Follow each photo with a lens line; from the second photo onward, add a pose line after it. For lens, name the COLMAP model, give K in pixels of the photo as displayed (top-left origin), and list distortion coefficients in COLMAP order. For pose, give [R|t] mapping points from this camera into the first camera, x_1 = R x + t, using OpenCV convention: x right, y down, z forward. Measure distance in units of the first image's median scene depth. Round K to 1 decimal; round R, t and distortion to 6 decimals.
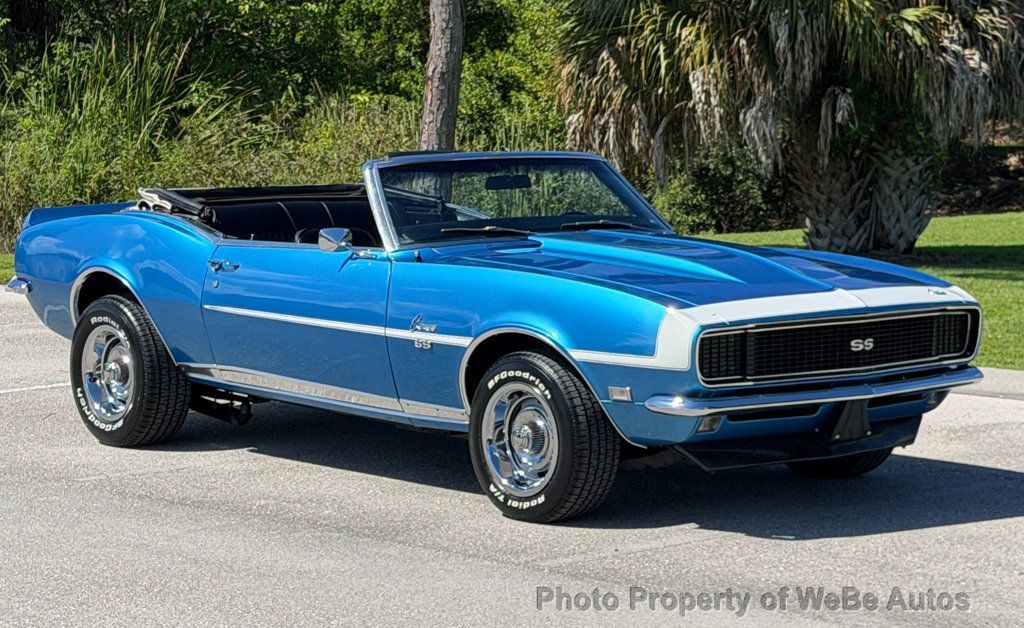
lens RADIAL K [[2917.1, 0, 484.0], [0, 2917.1, 312.0], [0, 0, 1]] dist [0.140170, 0.413154]
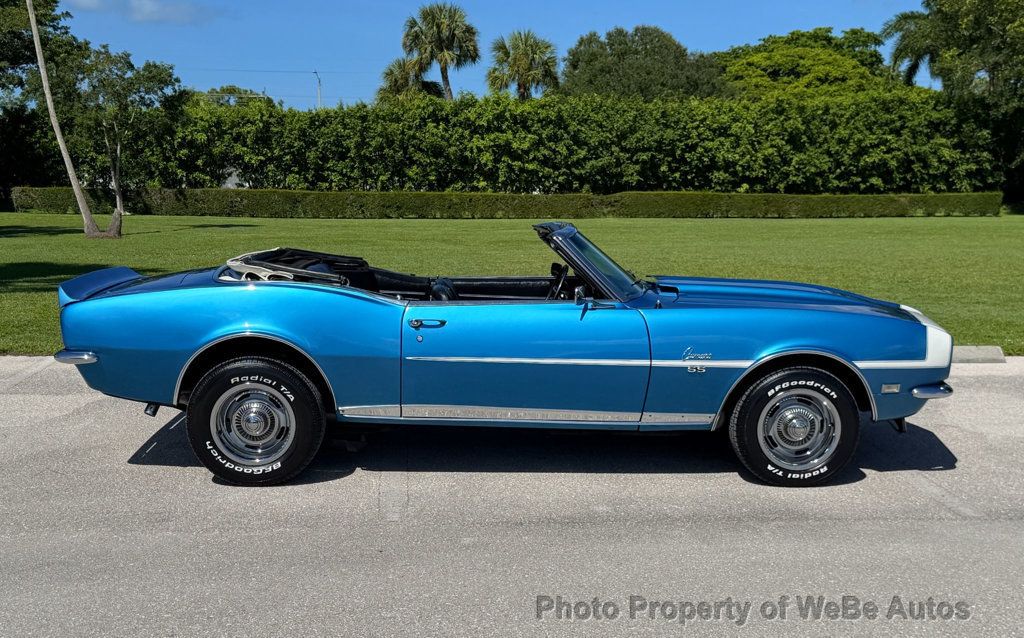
lens RADIAL K [[1330.1, 0, 516.1], [0, 1330.1, 381.8], [0, 0, 1]] dist [0.236045, -0.574249]
pose [[0.614936, -0.115878, 0.780017, -0.477552], [0.057855, 0.993108, 0.101924, -0.043755], [-0.786452, -0.017549, 0.617402, 0.600013]]
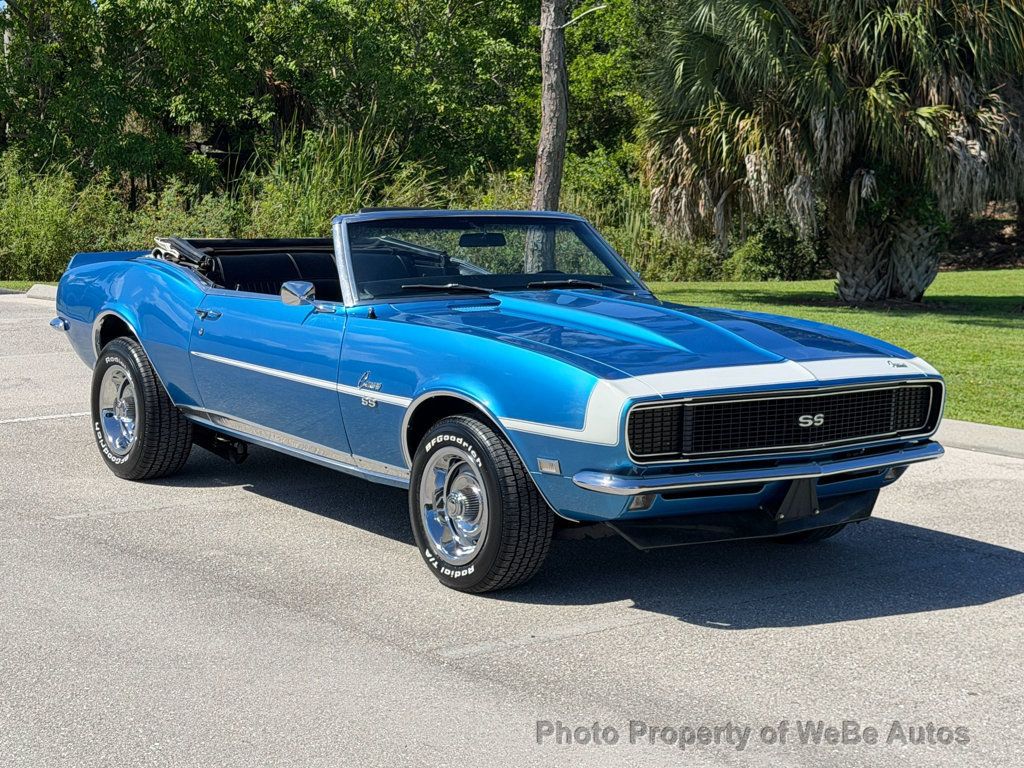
lens RADIAL K [[1956.3, 0, 490.7], [0, 1956.3, 383.6], [0, 0, 1]] dist [0.167222, -0.051786]
pose [[0.996629, 0.028944, -0.076764, 0.061895], [-0.026595, 0.999151, 0.031458, -0.014994], [0.077610, -0.029311, 0.996553, 0.298155]]
